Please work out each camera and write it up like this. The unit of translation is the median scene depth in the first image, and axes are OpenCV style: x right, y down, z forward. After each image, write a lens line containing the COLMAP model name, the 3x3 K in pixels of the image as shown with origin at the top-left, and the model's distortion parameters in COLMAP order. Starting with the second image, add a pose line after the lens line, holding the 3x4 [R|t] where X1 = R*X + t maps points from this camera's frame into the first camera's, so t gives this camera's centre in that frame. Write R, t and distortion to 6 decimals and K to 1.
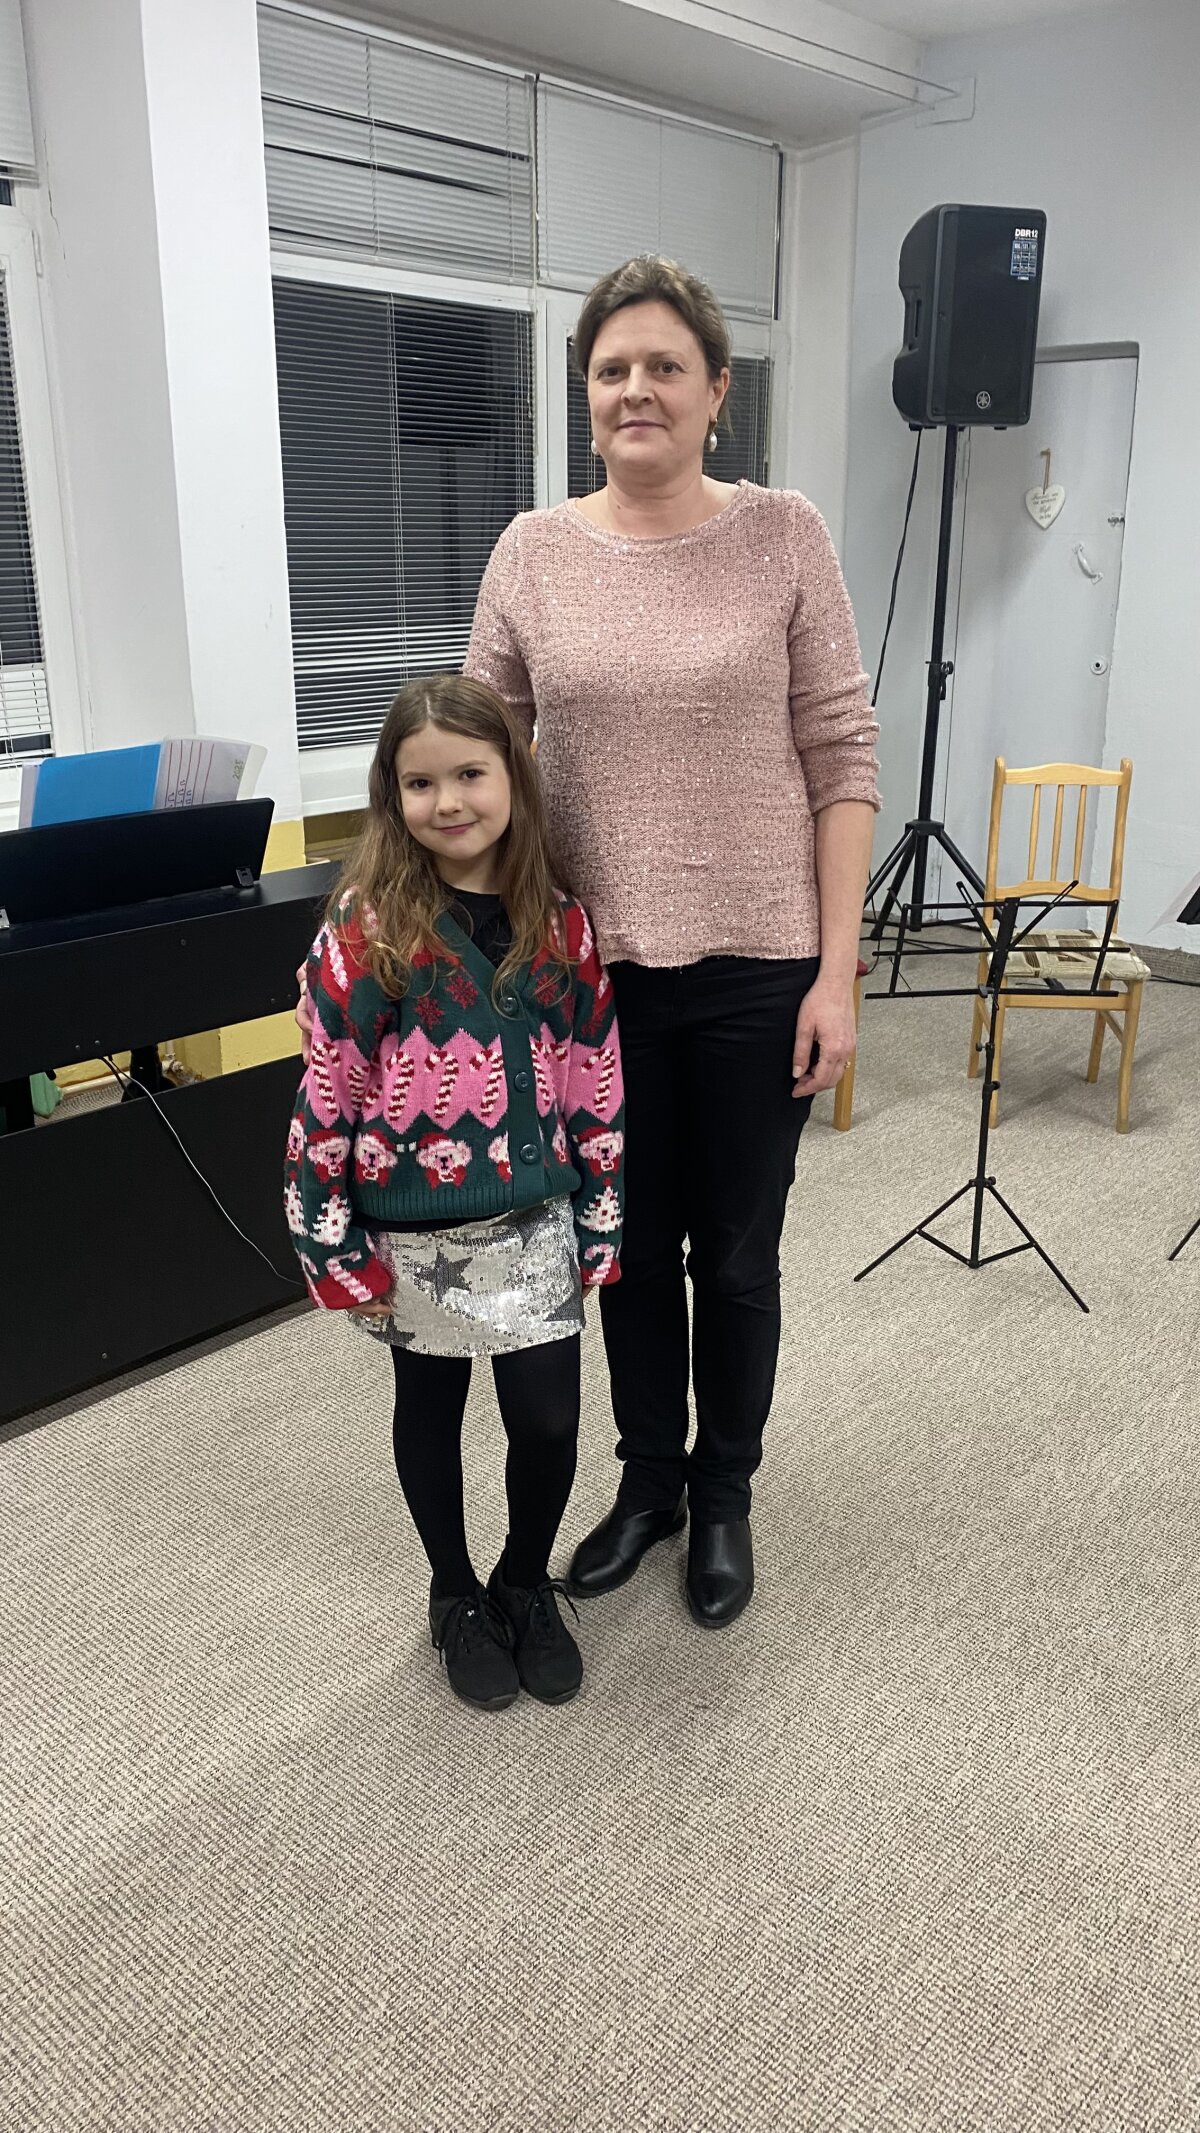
lens RADIAL K [[1626.7, 0, 609.3], [0, 1626.7, 1033.8], [0, 0, 1]] dist [0.058593, -0.052736]
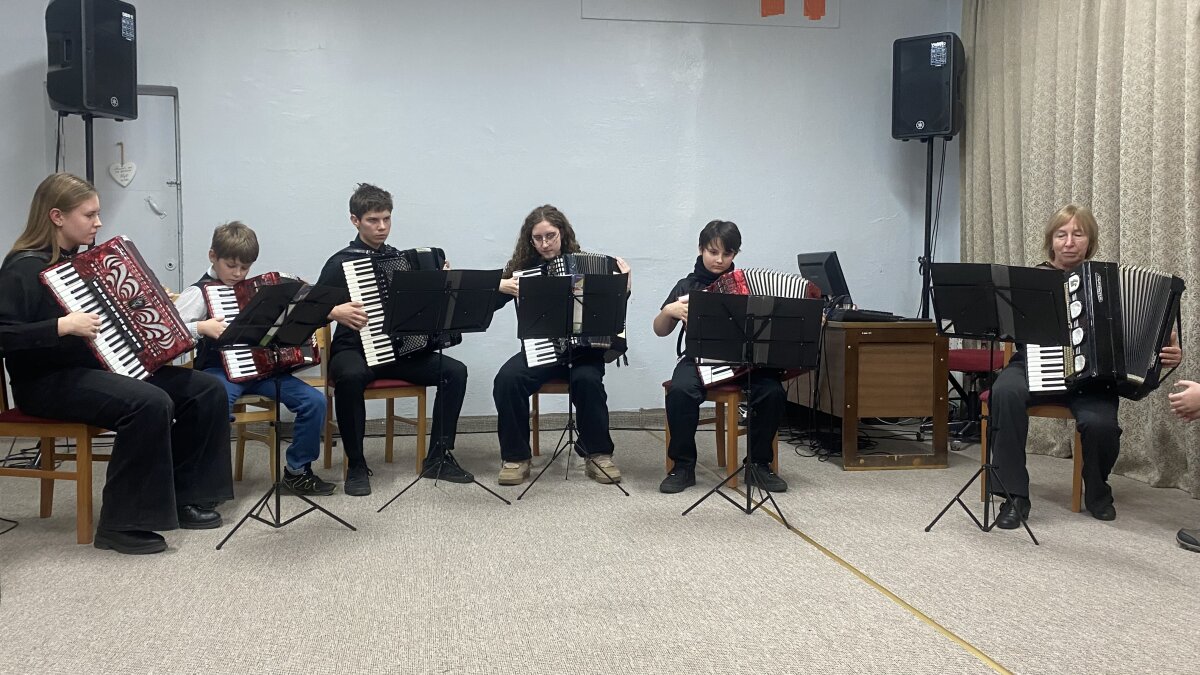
lens RADIAL K [[1048.0, 0, 607.7], [0, 1048.0, 322.4], [0, 0, 1]] dist [0.074140, -0.087511]
pose [[0.616208, -0.034788, 0.786814, -0.325208], [0.237886, 0.960584, -0.143835, 0.109972], [-0.750798, 0.275804, 0.600196, 0.025081]]
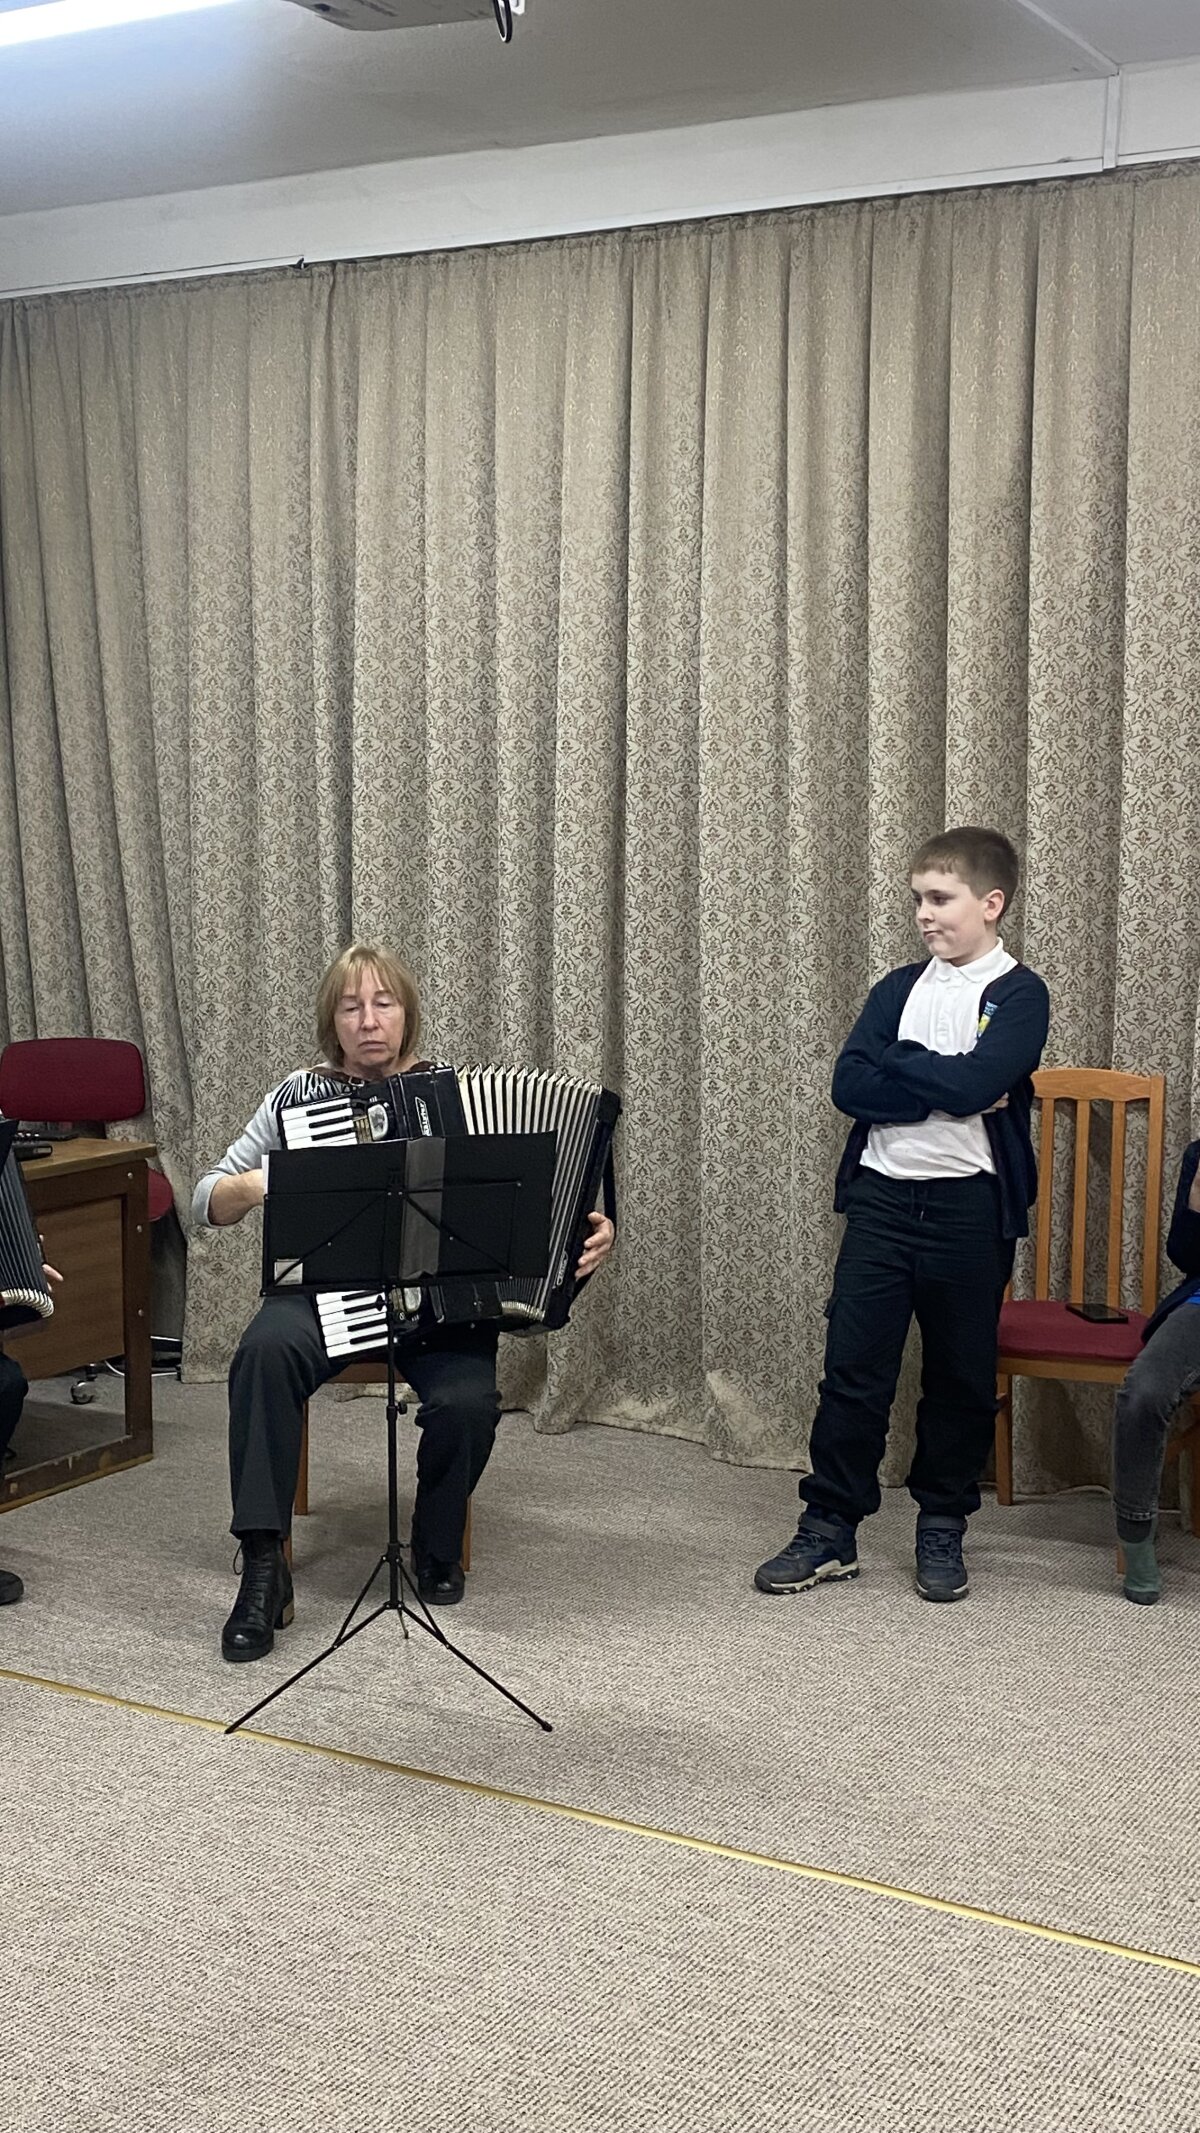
lens RADIAL K [[2625.9, 0, 575.4], [0, 2625.9, 1050.6], [0, 0, 1]] dist [0.111715, 0.000000]
pose [[-0.185668, -0.112830, 0.976113, -0.495440], [0.293013, 0.941833, 0.164602, -0.142779], [-0.937908, 0.316575, -0.141808, 0.373935]]
